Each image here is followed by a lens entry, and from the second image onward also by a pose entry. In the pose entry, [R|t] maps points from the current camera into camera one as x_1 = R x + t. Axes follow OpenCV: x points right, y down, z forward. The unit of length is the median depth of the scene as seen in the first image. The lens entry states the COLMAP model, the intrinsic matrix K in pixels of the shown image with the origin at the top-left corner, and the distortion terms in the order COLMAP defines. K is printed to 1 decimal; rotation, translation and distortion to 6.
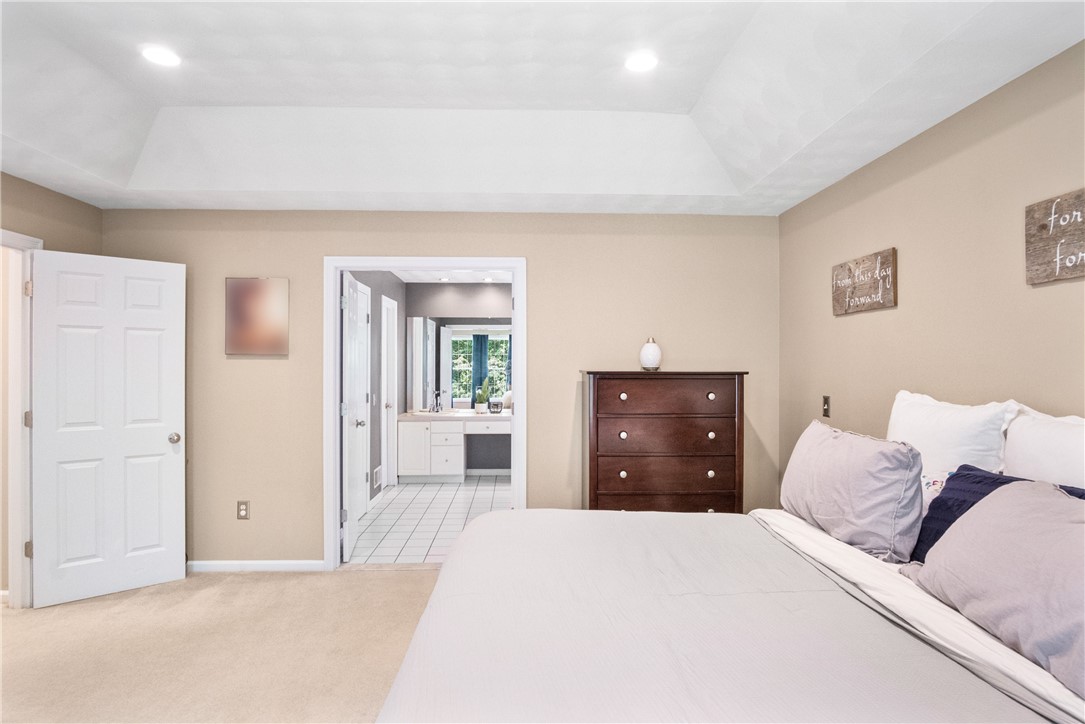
lens RADIAL K [[588.3, 0, 542.5], [0, 588.3, 362.0], [0, 0, 1]] dist [-0.029817, 0.008906]
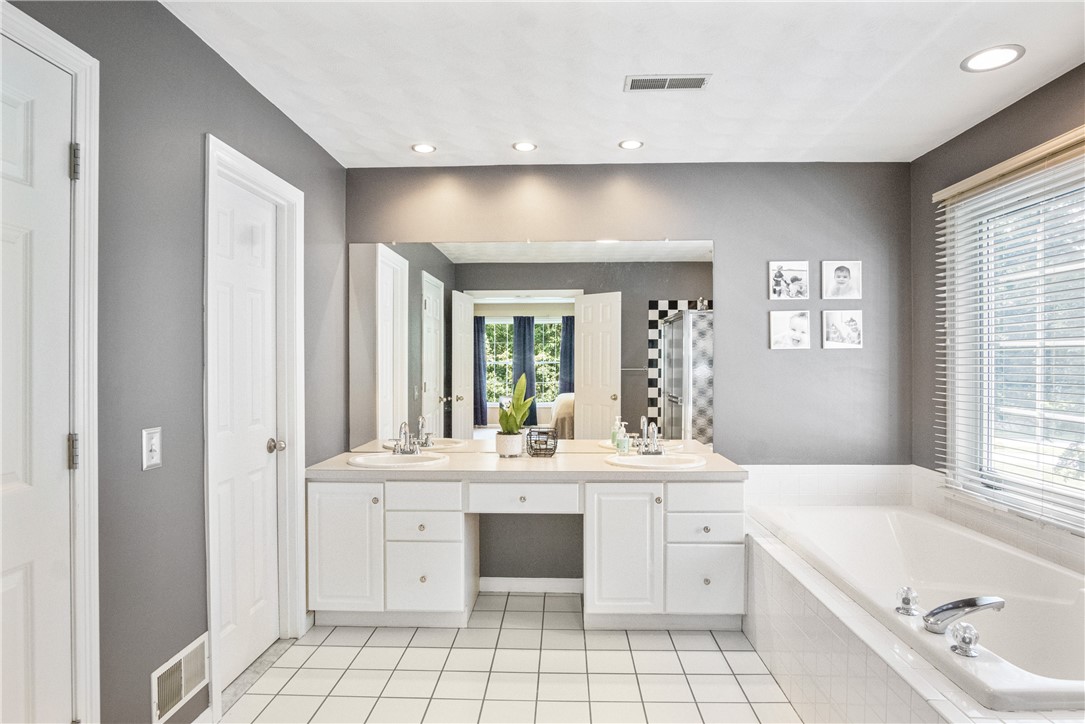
lens RADIAL K [[588.3, 0, 542.5], [0, 588.3, 362.0], [0, 0, 1]] dist [-0.029817, 0.008906]
pose [[0.996499, -0.002718, -0.083561, -0.089583], [0.003182, 0.999980, 0.005425, 0.029645], [0.083544, -0.005672, 0.996488, 1.173693]]
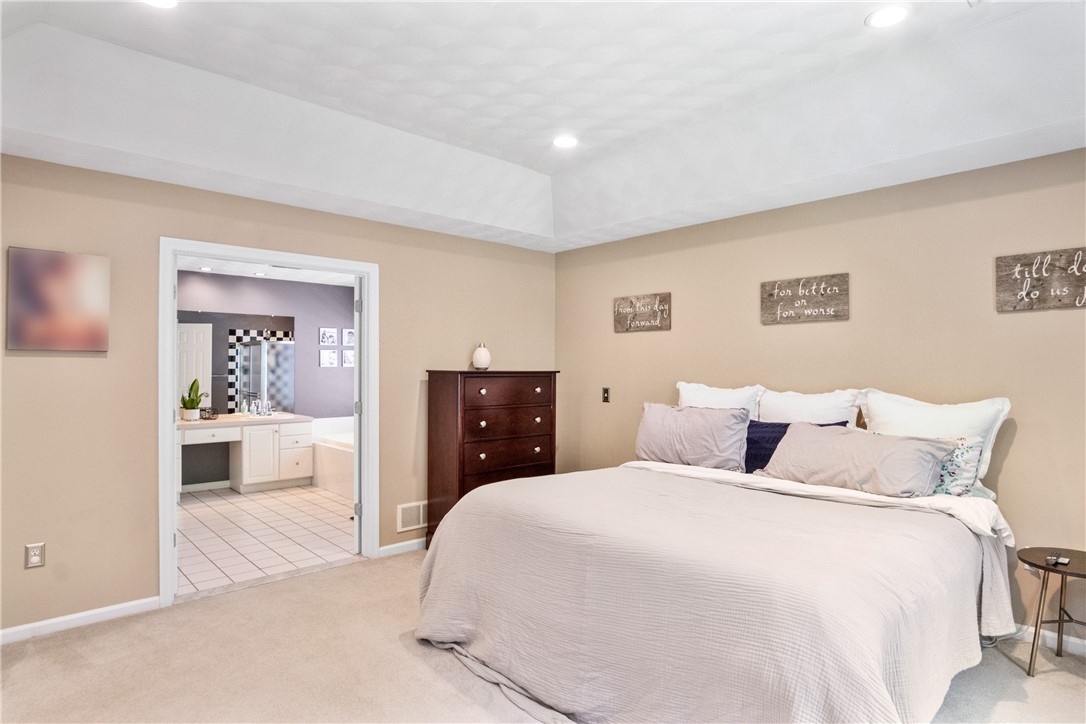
lens RADIAL K [[586.9, 0, 548.9], [0, 586.9, 364.5], [0, 0, 1]] dist [-0.031189, 0.012921]
pose [[0.759397, 0.003722, 0.650617, -0.550415], [-0.005192, 0.999986, 0.000339, 0.001578], [-0.650607, -0.003635, 0.759406, -0.002481]]
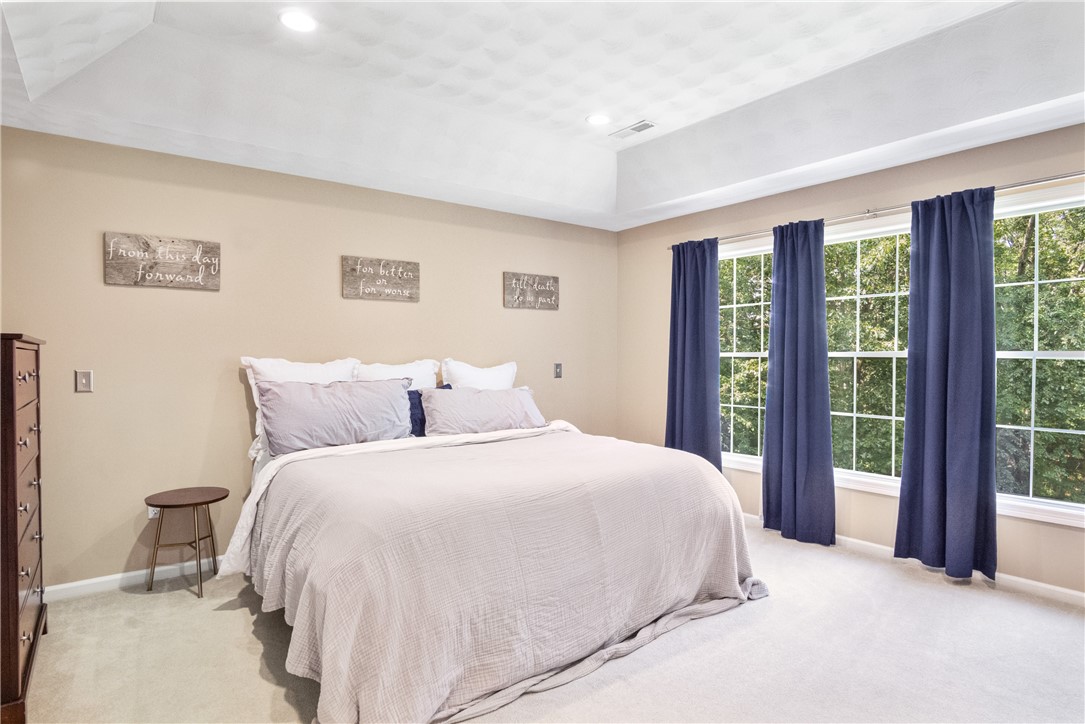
lens RADIAL K [[588.3, 0, 542.5], [0, 588.3, 362.0], [0, 0, 1]] dist [-0.029817, 0.008906]
pose [[-0.571170, -0.011512, 0.820751, -0.651787], [-0.005962, 0.999933, 0.009876, 0.033181], [-0.820810, 0.000748, -0.571201, 0.914261]]
